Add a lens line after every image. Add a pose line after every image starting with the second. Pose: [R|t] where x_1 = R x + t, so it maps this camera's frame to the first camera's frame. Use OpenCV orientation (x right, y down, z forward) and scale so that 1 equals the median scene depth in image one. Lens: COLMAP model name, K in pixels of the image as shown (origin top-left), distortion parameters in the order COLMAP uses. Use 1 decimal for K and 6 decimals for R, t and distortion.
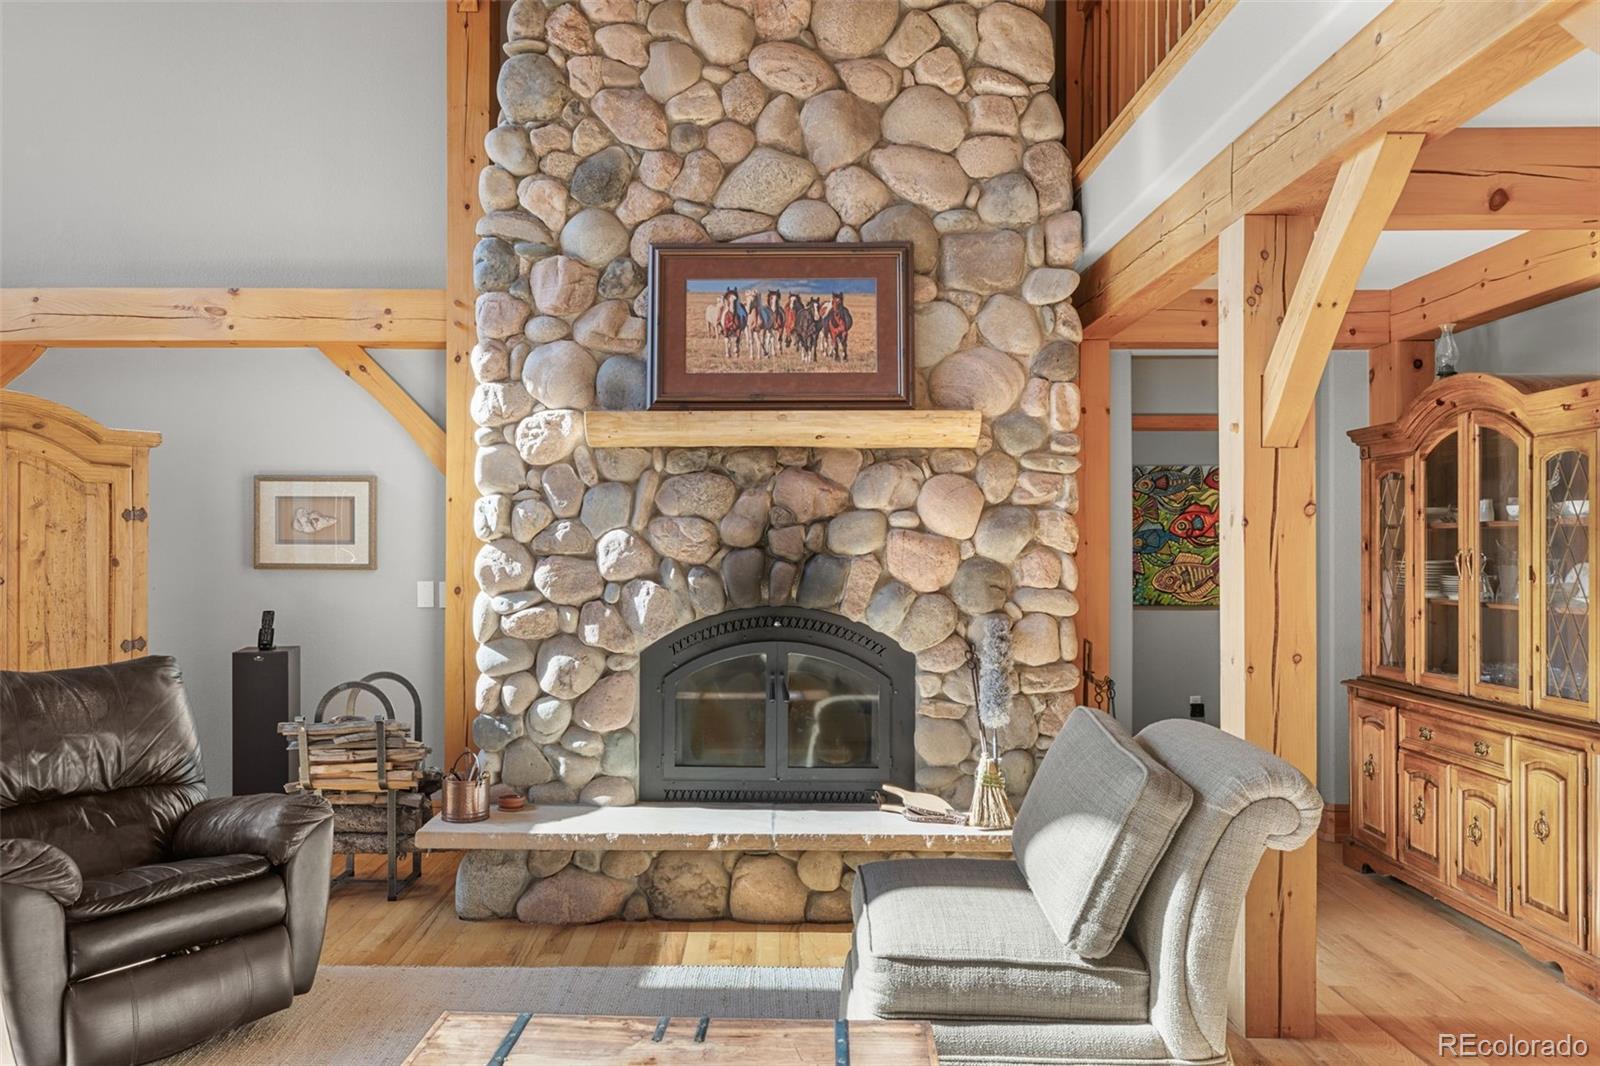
lens RADIAL K [[1204.0, 0, 747.2], [0, 1204.0, 543.9], [0, 0, 1]] dist [0.003897, 0.003173]
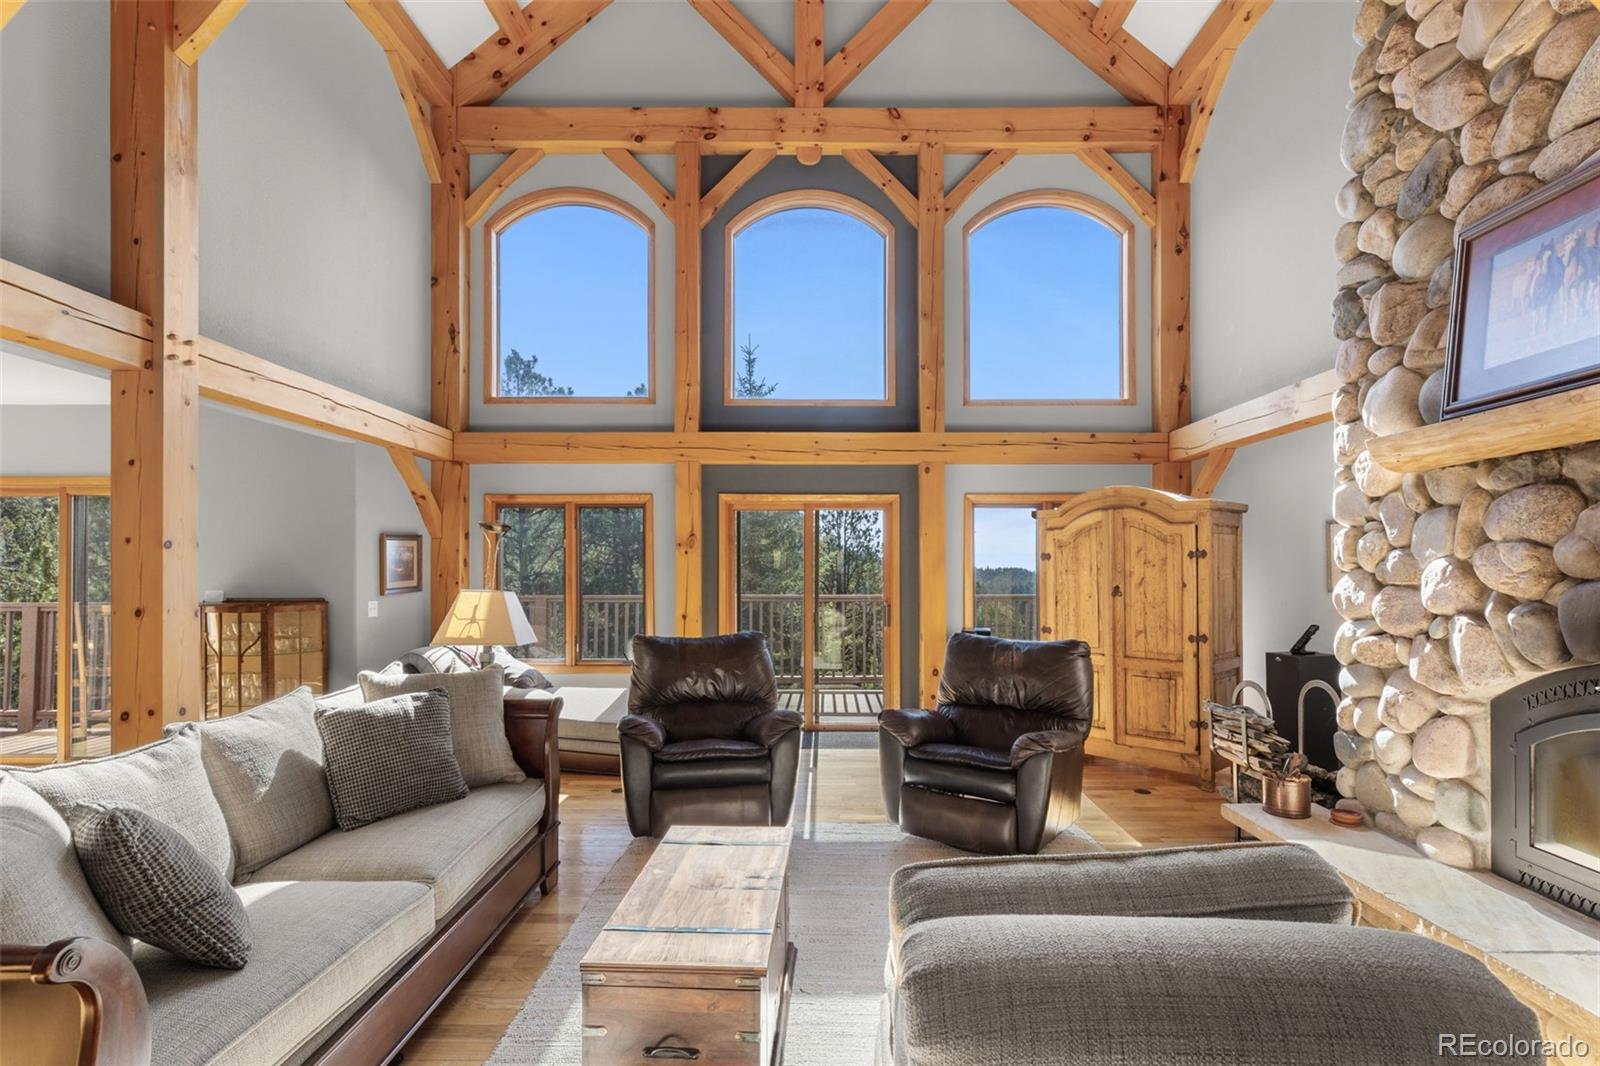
lens RADIAL K [[722.8, 0, 790.5], [0, 722.8, 568.7], [0, 0, 1]] dist [0.001751, -0.000052]
pose [[0.006850, -0.004970, -0.999964, 0.438674], [0.001903, 0.999986, -0.004957, -0.002326], [0.999975, -0.001869, 0.006859, 0.506006]]
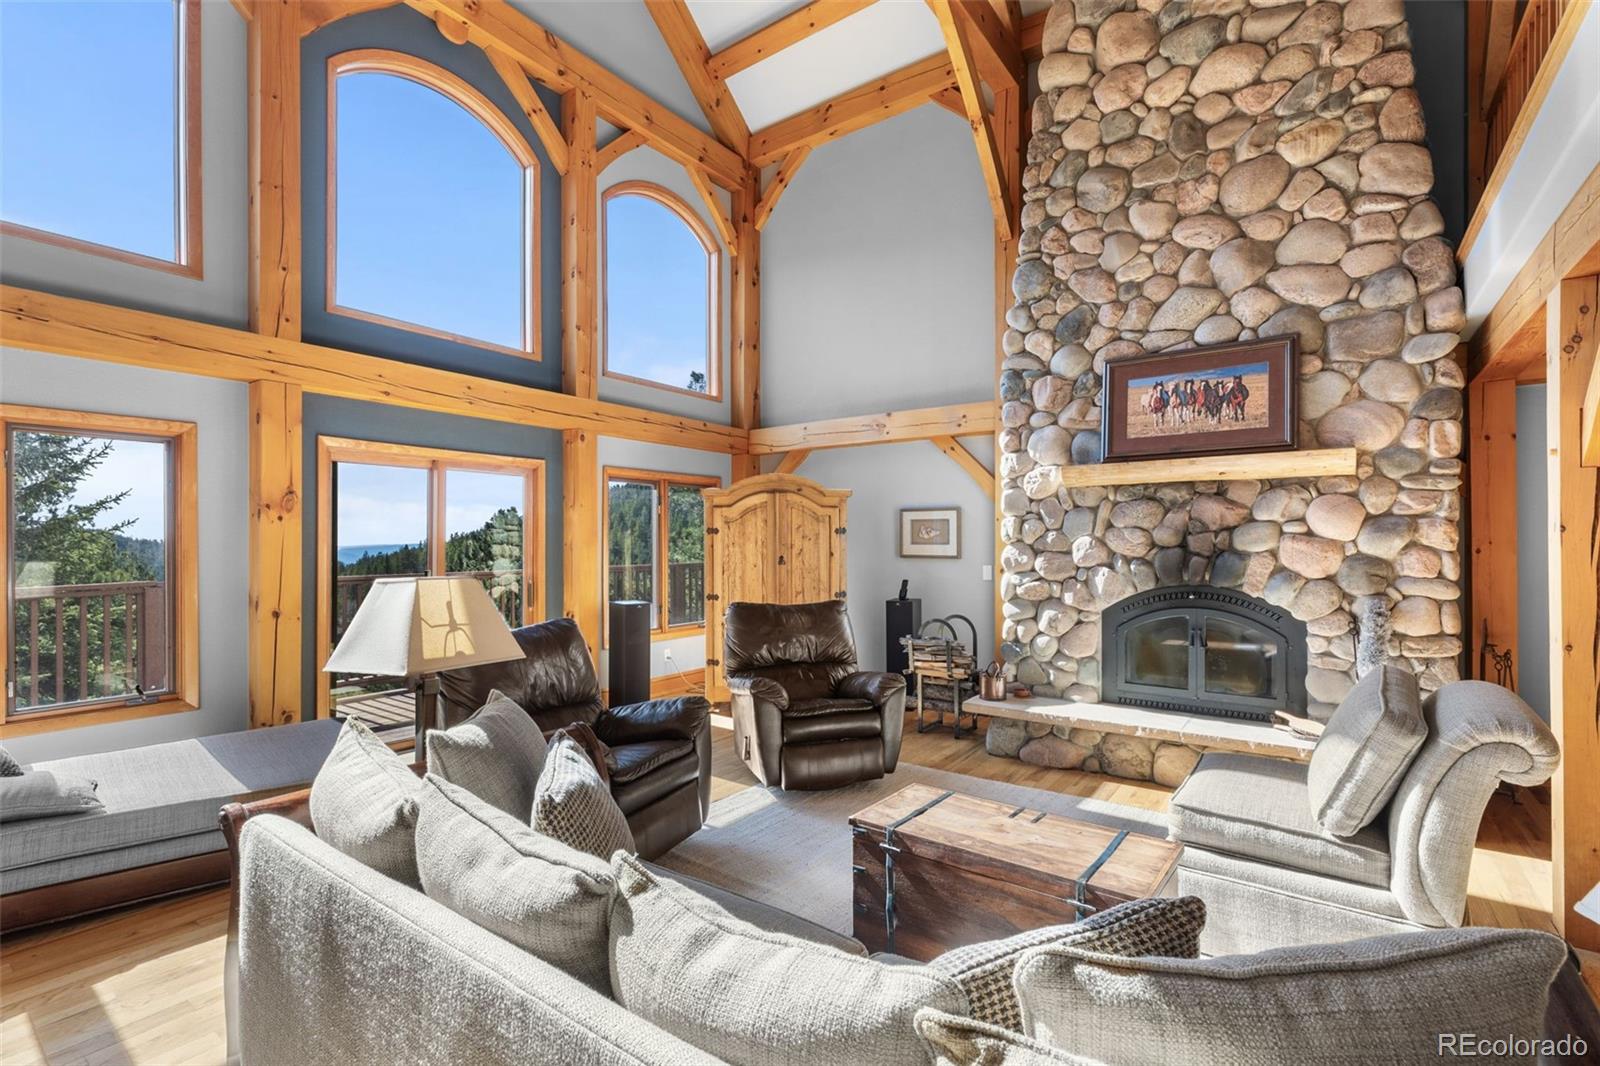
lens RADIAL K [[722.8, 0, 792.2], [0, 722.8, 544.4], [0, 0, 1]] dist [0.001751, -0.000052]
pose [[0.815860, -0.002771, -0.578243, 0.139585], [0.005315, 0.999982, 0.002707, -0.005553], [0.578225, -0.005282, 0.815860, -0.045645]]
